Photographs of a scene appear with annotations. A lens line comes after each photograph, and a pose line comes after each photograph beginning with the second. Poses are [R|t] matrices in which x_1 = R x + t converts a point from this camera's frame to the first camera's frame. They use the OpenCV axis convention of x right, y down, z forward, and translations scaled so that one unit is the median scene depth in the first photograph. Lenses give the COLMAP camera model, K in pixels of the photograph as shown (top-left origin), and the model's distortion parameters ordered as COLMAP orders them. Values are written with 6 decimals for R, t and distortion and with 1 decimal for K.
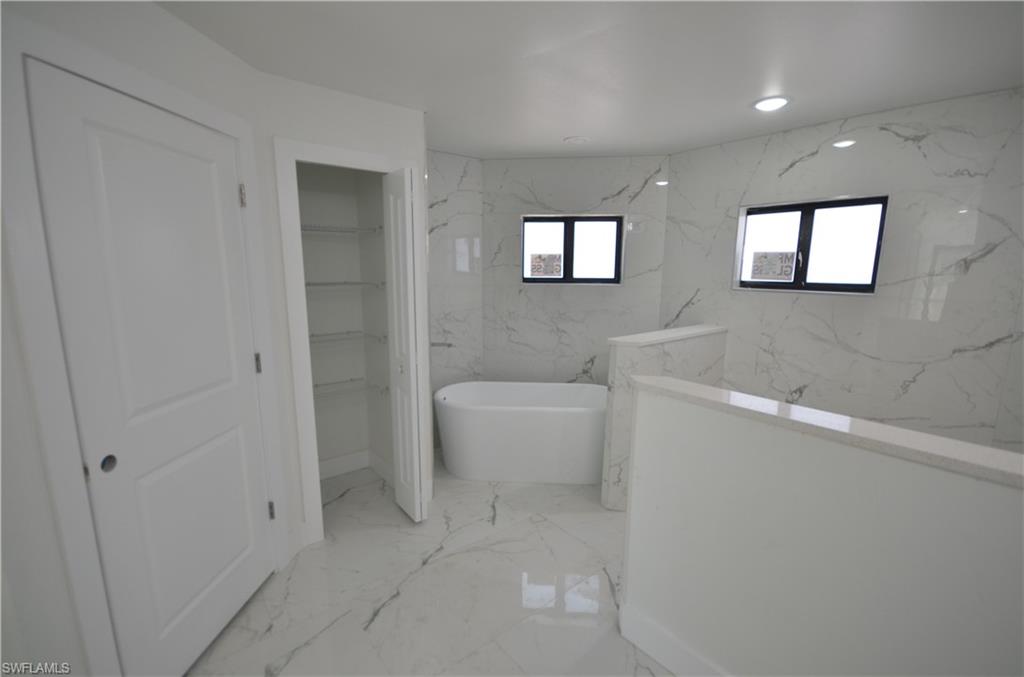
lens RADIAL K [[446.4, 0, 512.3], [0, 446.4, 340.0], [0, 0, 1]] dist [0.007957, 0.000422]
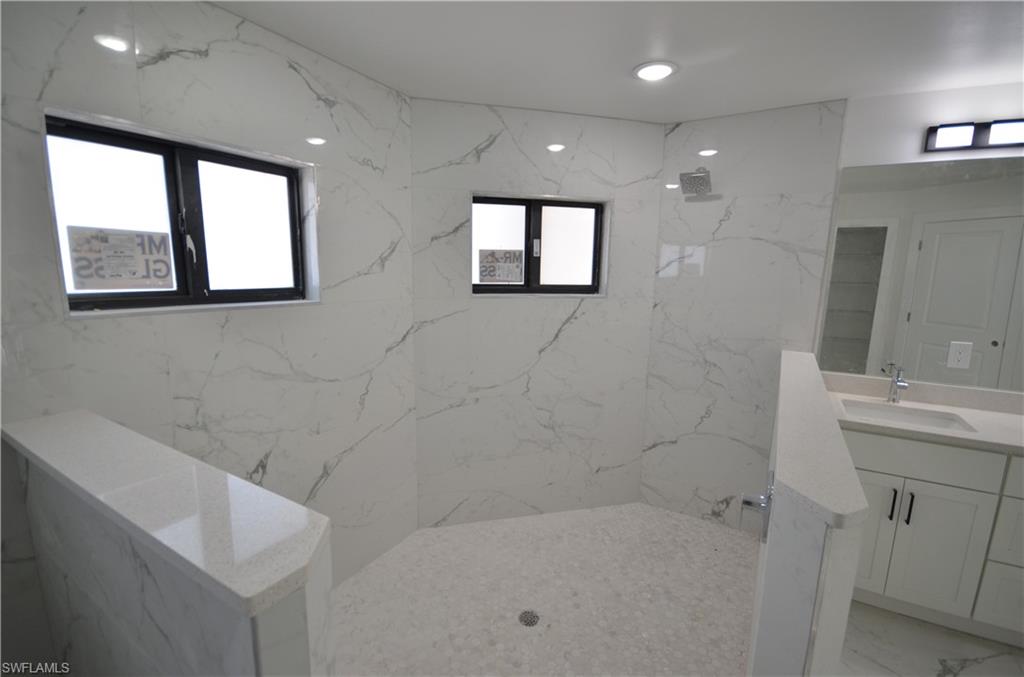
lens RADIAL K [[446.4, 0, 512.7], [0, 446.4, 339.4], [0, 0, 1]] dist [0.007957, 0.000422]
pose [[-0.313896, -0.167562, 0.934555, -0.010051], [0.136180, 0.966181, 0.218972, -0.154583], [-0.939641, 0.196002, -0.280462, 0.894237]]
